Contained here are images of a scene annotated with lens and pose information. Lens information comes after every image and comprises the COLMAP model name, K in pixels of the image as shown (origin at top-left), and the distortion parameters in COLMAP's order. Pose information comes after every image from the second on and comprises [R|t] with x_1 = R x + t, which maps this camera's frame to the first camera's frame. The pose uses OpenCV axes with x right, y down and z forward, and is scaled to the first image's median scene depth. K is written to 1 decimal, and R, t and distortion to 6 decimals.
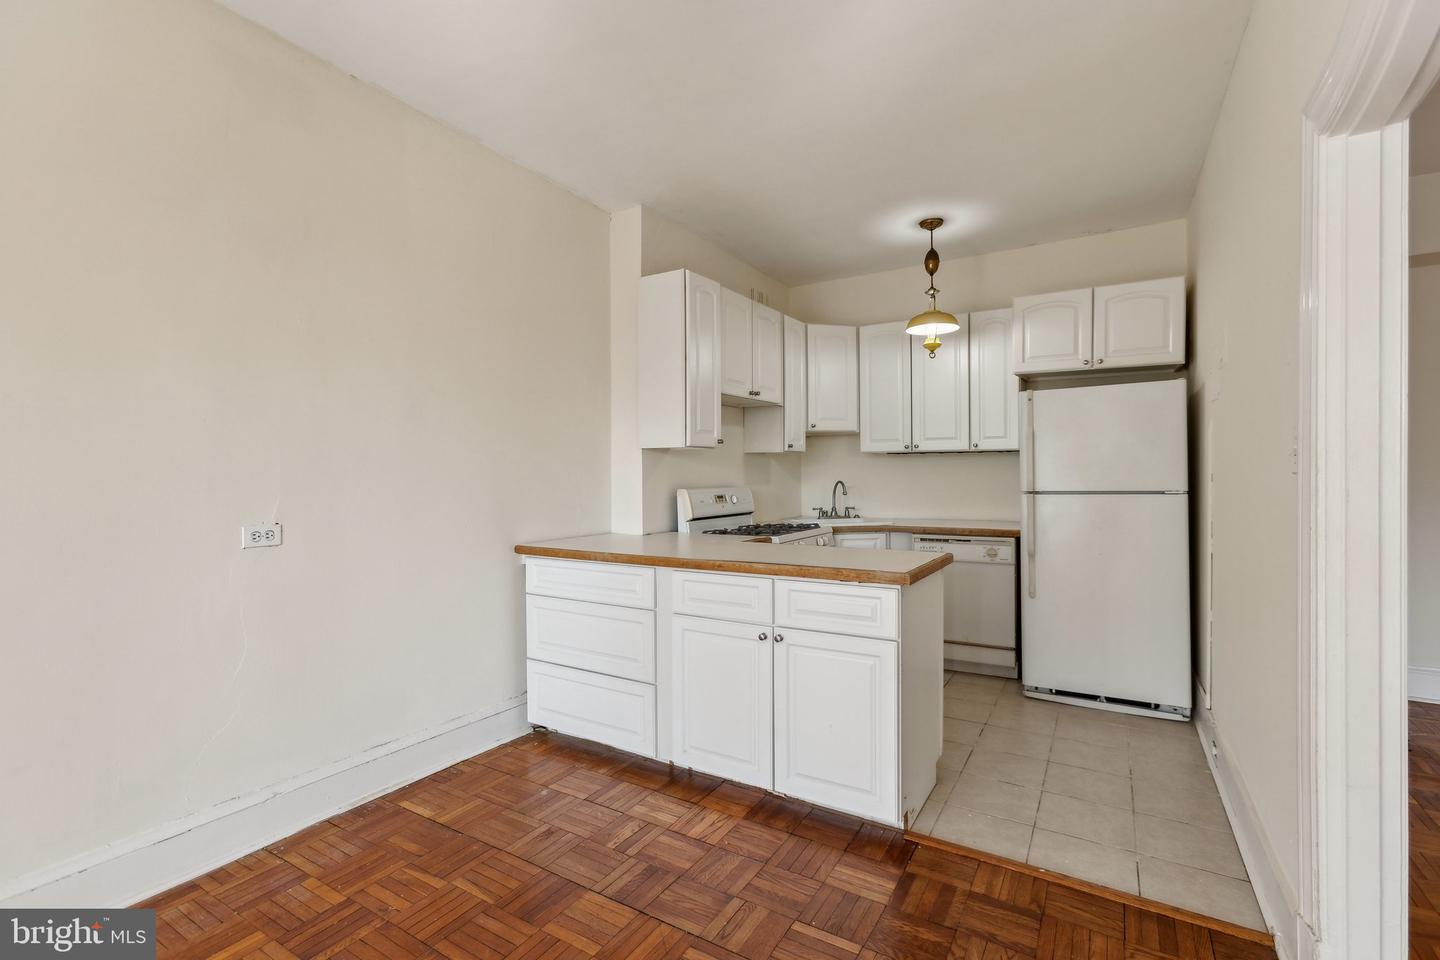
lens RADIAL K [[649.2, 0, 730.2], [0, 649.2, 478.4], [0, 0, 1]] dist [-0.009505, 0.005088]
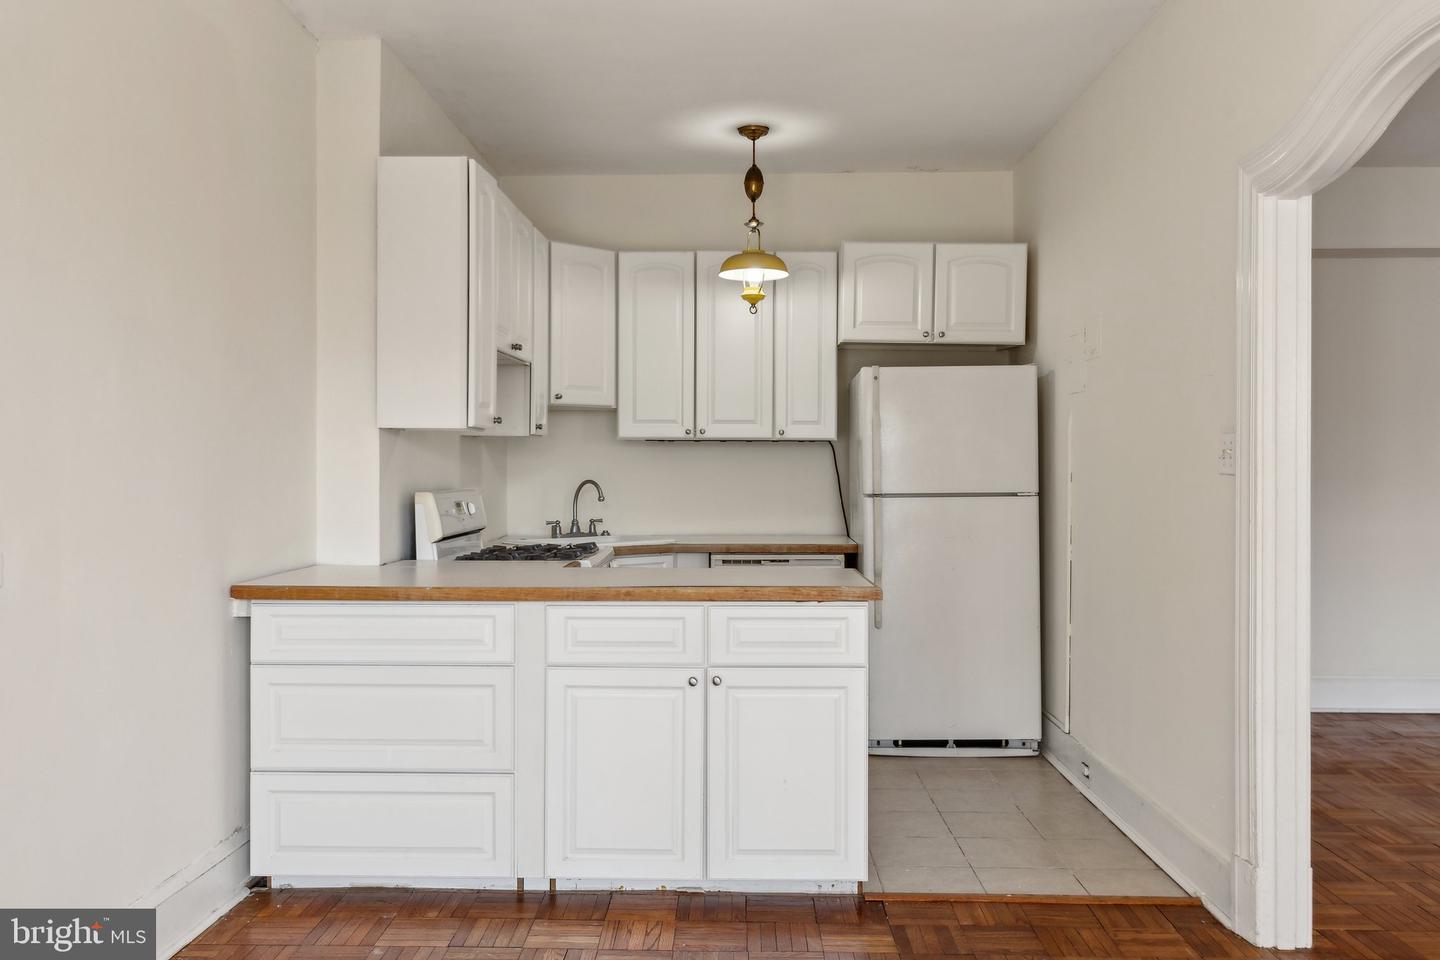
lens RADIAL K [[1186.8, 0, 731.8], [0, 1186.8, 469.0], [0, 0, 1]] dist [-0.002885, -0.016942]
pose [[0.861825, 0.007227, 0.507154, -0.421382], [-0.004111, 0.999965, -0.007265, 0.000870], [-0.507189, 0.004176, 0.861825, -0.159852]]
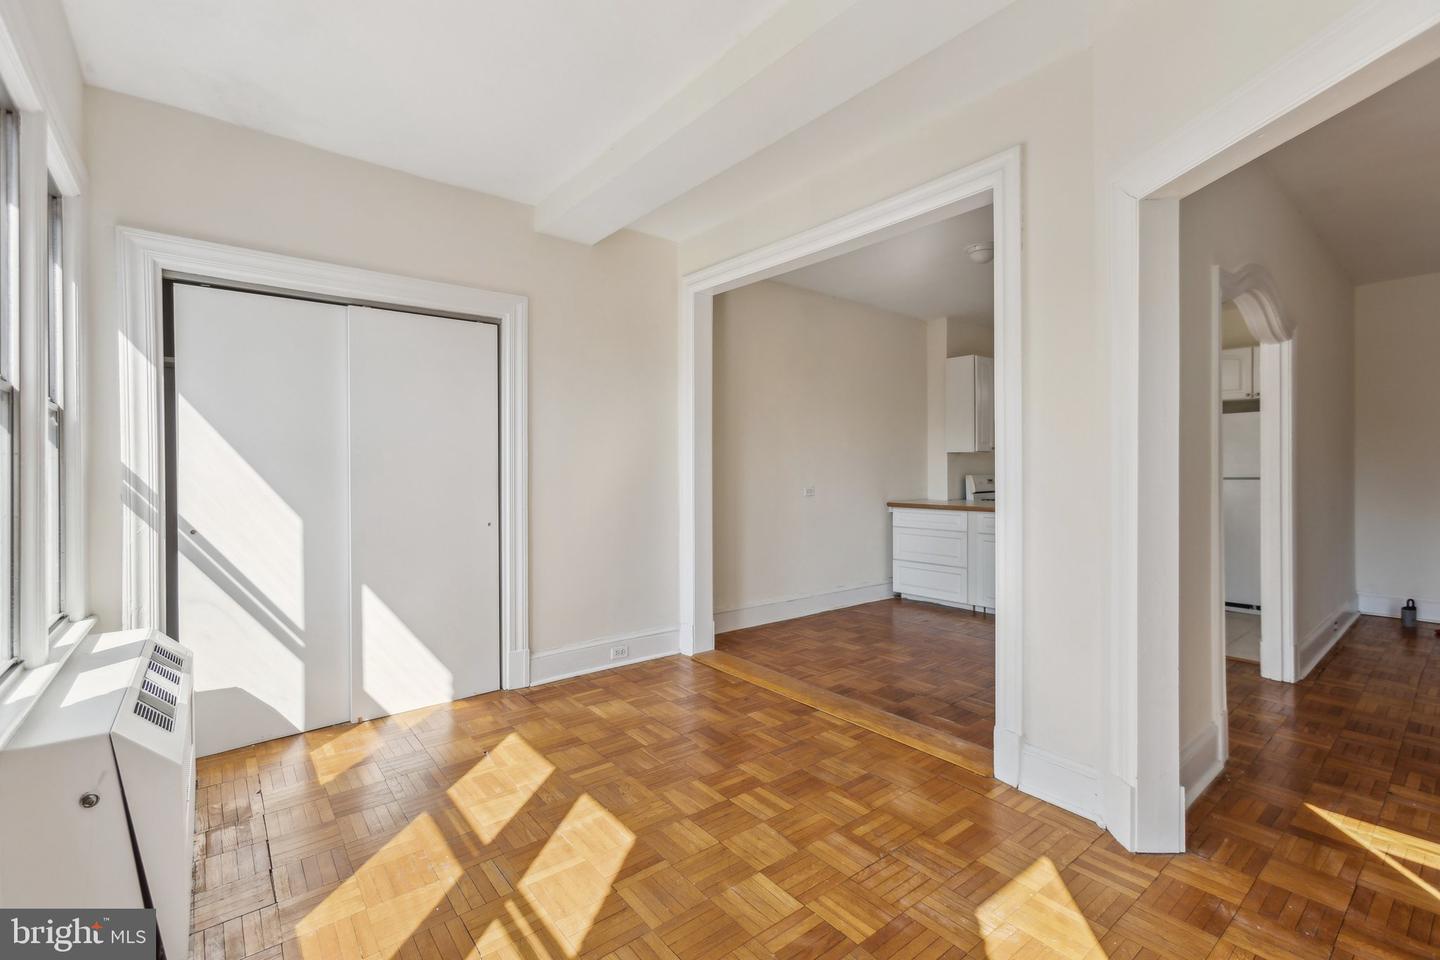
lens RADIAL K [[649.2, 0, 714.4], [0, 649.2, 470.2], [0, 0, 1]] dist [-0.009505, 0.005088]
pose [[0.940727, 0.001708, -0.339160, -0.132107], [-0.003037, 0.999990, -0.003388, 0.010911], [0.339151, 0.004218, 0.940723, -0.917457]]
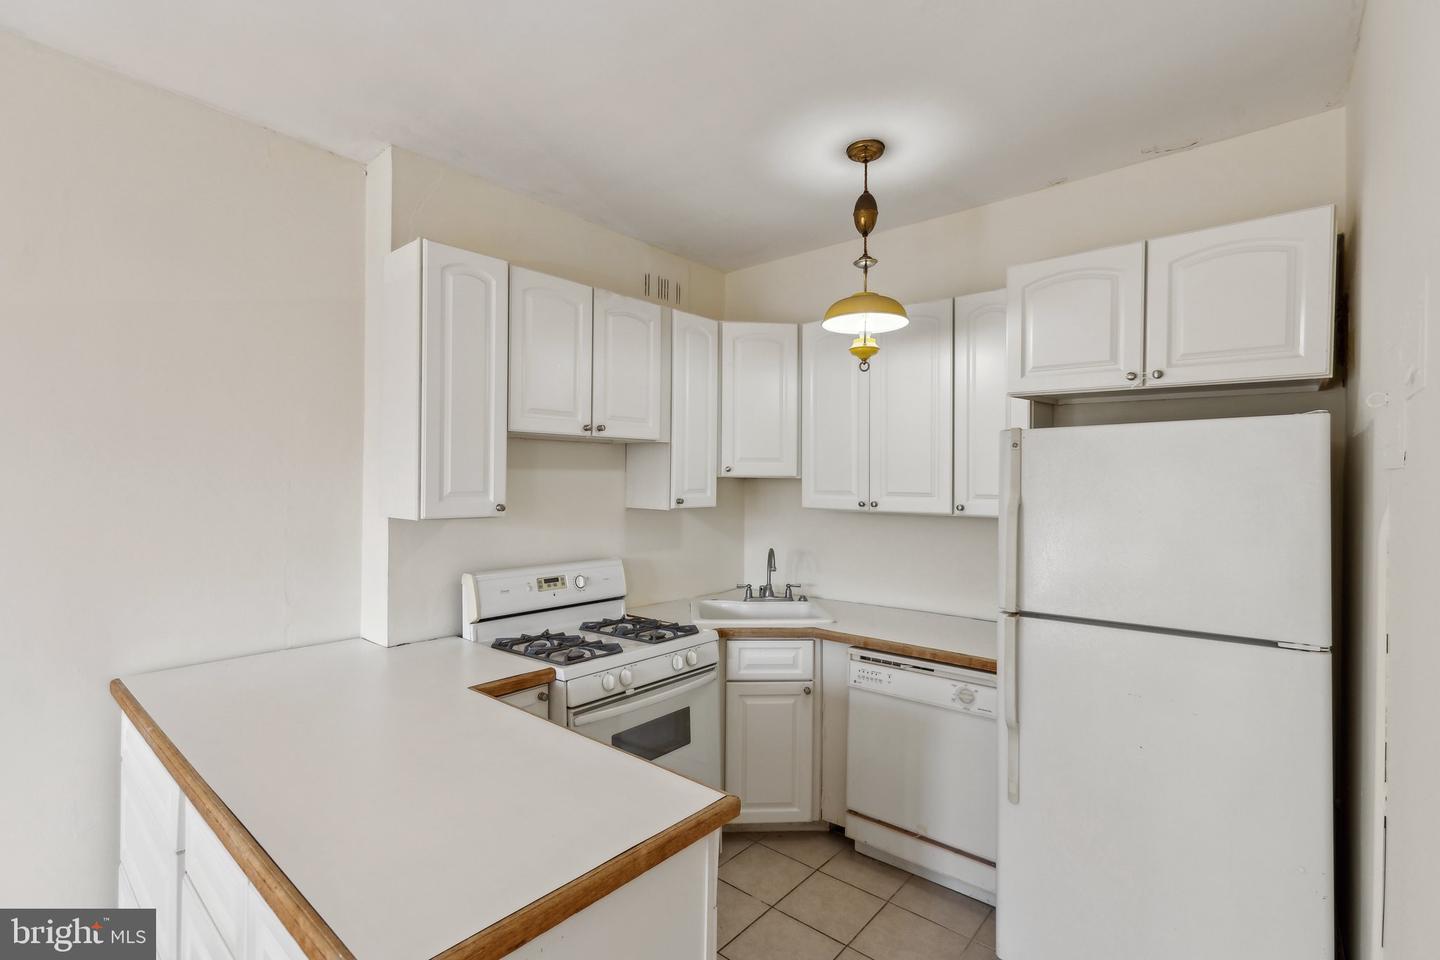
lens RADIAL K [[649.2, 0, 729.5], [0, 649.2, 479.2], [0, 0, 1]] dist [-0.009505, 0.005088]
pose [[0.985307, 0.015976, -0.170042, 0.314211], [-0.017334, 0.999829, -0.006505, -0.084136], [0.169909, 0.009357, 0.985415, 0.408729]]
